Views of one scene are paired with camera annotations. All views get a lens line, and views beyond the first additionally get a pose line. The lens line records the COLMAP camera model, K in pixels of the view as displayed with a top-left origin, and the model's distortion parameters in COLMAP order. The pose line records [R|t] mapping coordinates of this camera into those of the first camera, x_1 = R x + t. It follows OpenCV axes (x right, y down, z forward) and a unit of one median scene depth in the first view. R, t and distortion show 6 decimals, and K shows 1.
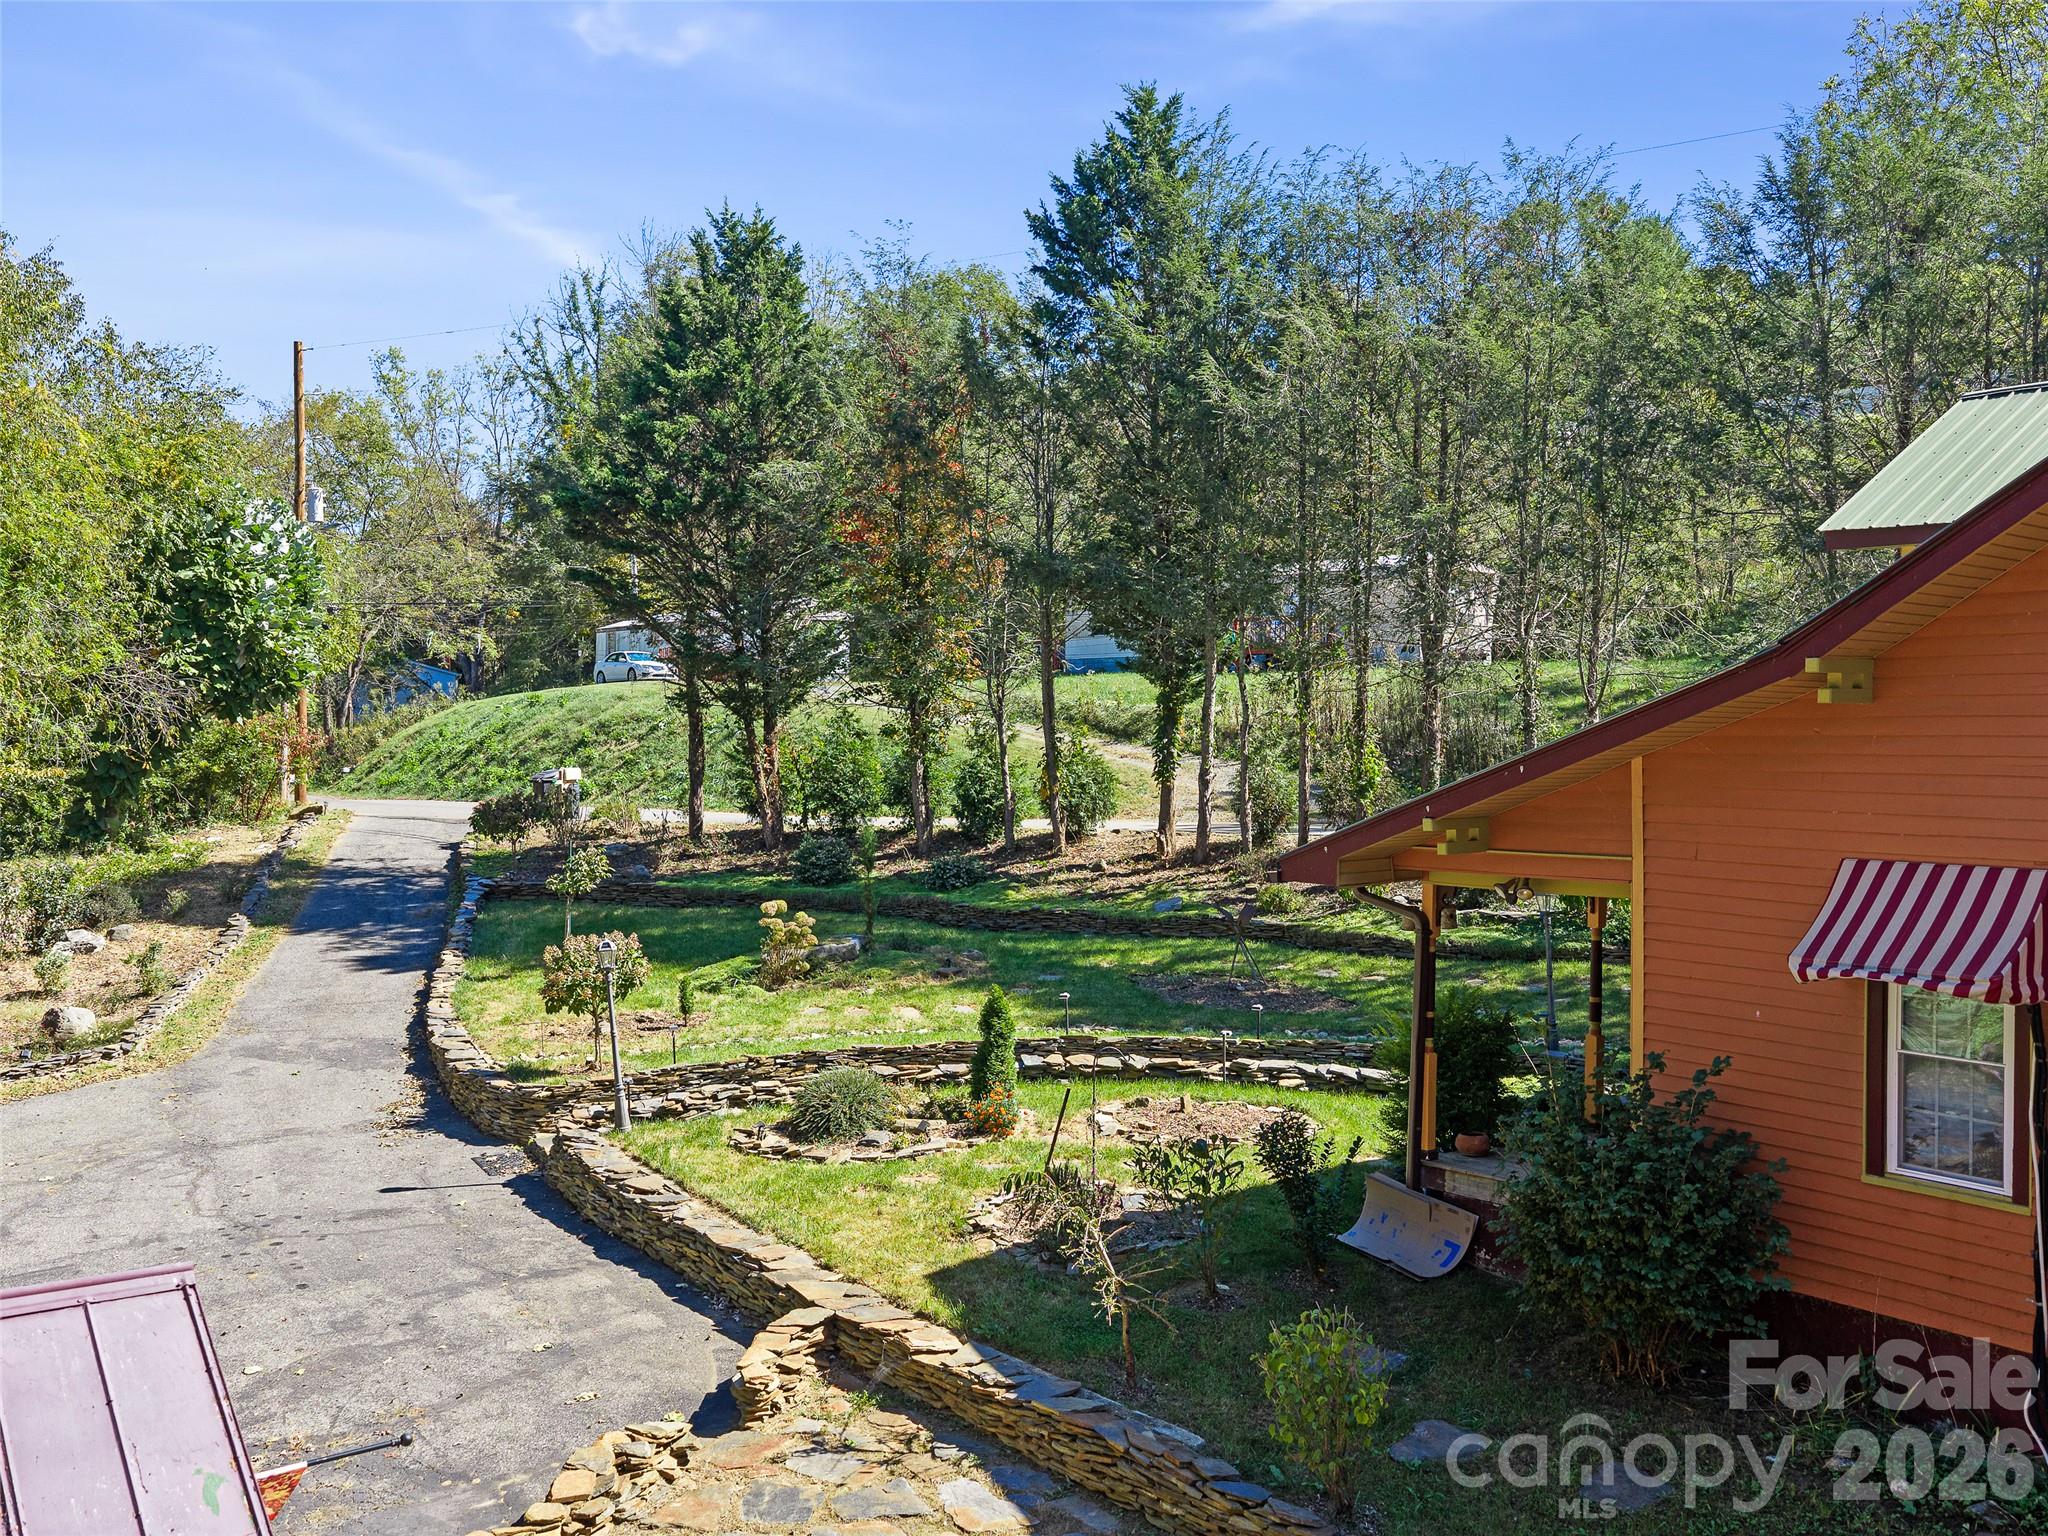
lens RADIAL K [[1925.5, 0, 1030.1], [0, 1925.5, 769.1], [0, 0, 1]] dist [-0.004573, 0.000000]
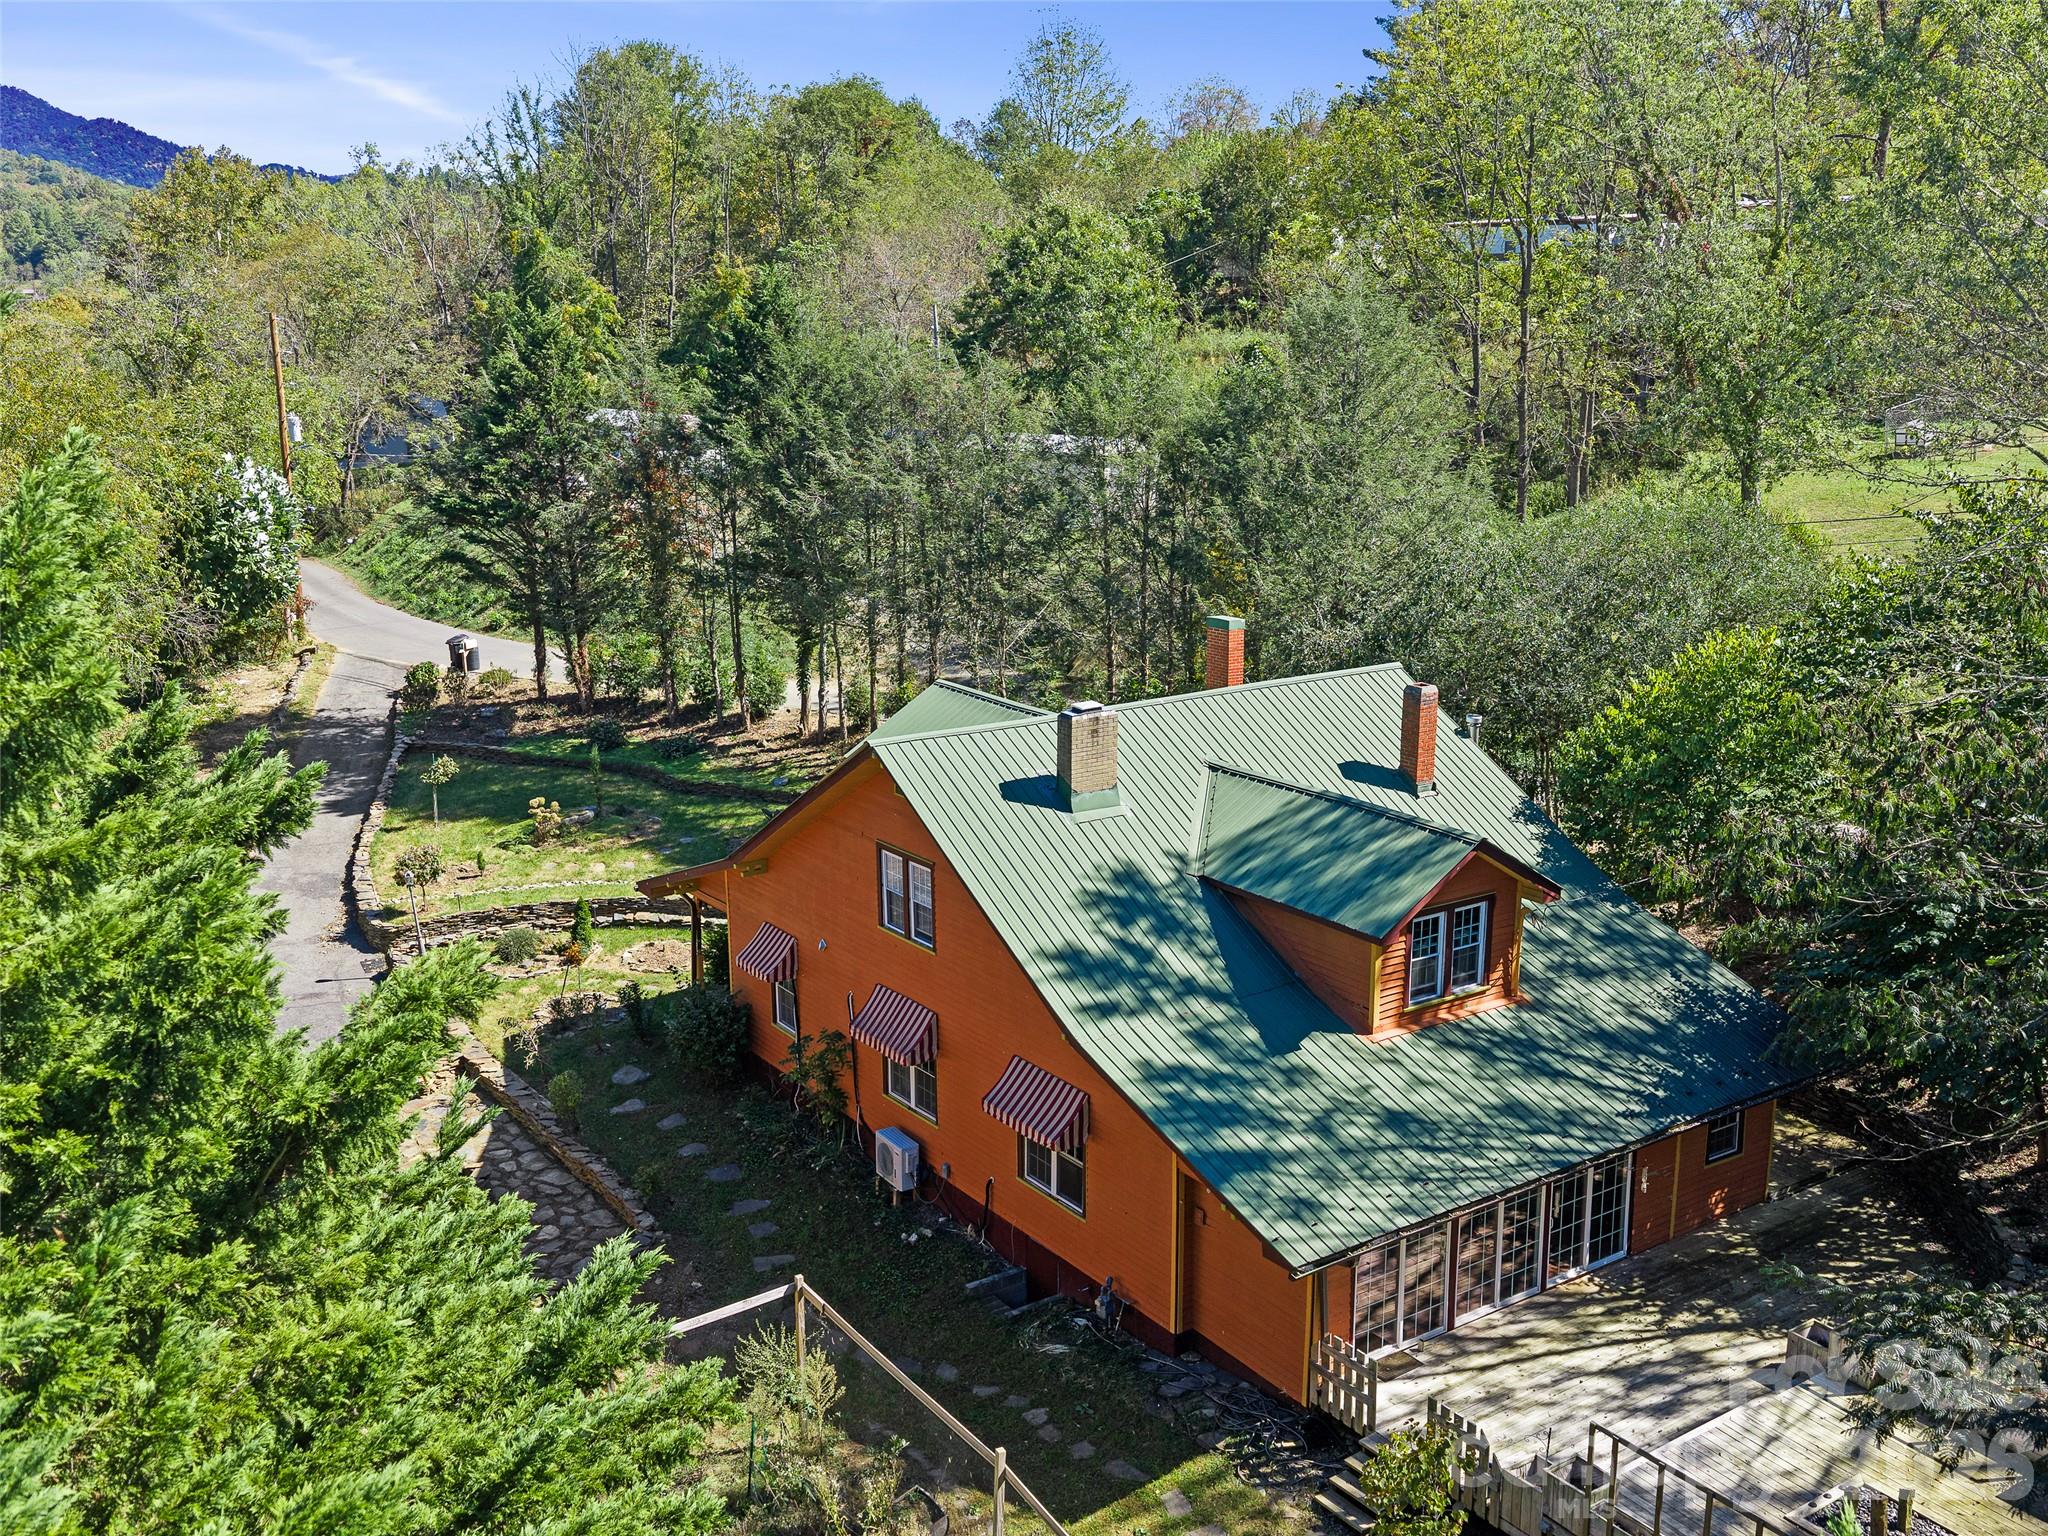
lens RADIAL K [[1925.5, 0, 1019.5], [0, 1925.5, 774.6], [0, 0, 1]] dist [-0.004573, 0.000000]
pose [[0.999374, -0.000688, -0.035359, 0.302191], [0.008165, 0.977289, 0.211755, -0.261254], [0.034411, -0.211911, 0.976683, -0.597905]]
